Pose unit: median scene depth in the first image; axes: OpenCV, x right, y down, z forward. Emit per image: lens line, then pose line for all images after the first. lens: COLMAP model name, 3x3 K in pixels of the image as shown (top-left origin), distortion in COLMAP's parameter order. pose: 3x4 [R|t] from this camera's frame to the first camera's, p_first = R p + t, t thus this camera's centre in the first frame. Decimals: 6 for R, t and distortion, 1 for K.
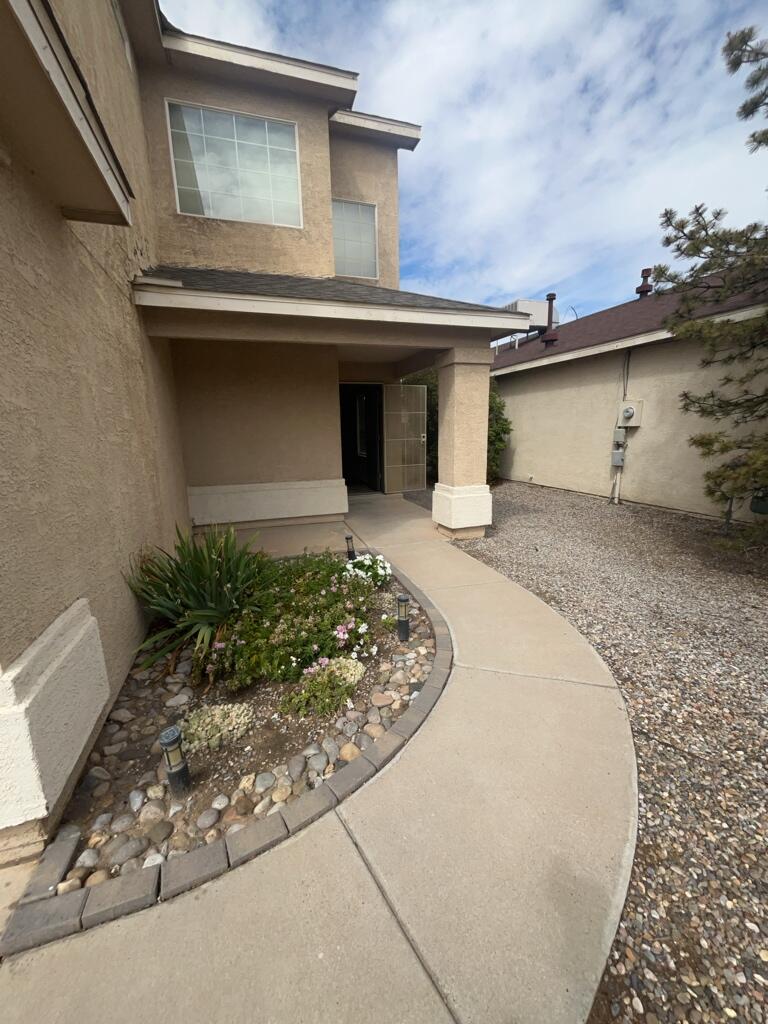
lens RADIAL K [[409.7, 0, 385.1], [0, 409.7, 510.6], [0, 0, 1]] dist [0.000246, 0.000414]
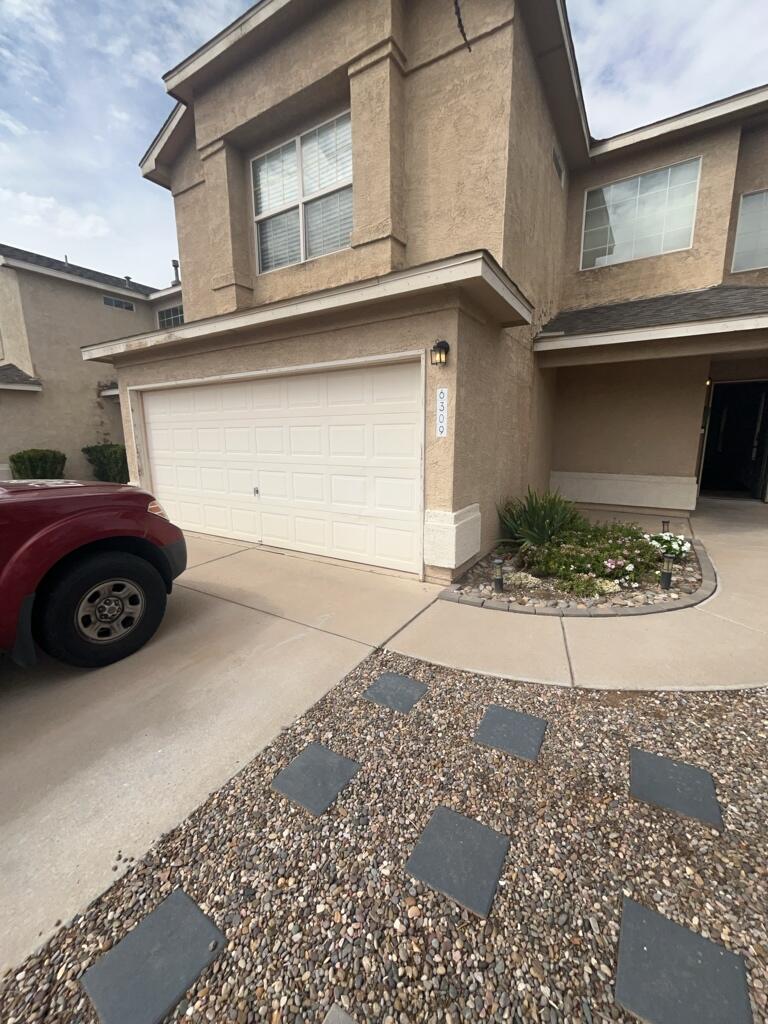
lens RADIAL K [[409.7, 0, 385.1], [0, 409.7, 510.6], [0, 0, 1]] dist [0.000246, 0.000414]
pose [[0.631836, 0.160790, -0.758241, 0.396630], [-0.158805, 0.984349, 0.076406, 0.099809], [0.758659, 0.072136, 0.647482, -0.510742]]
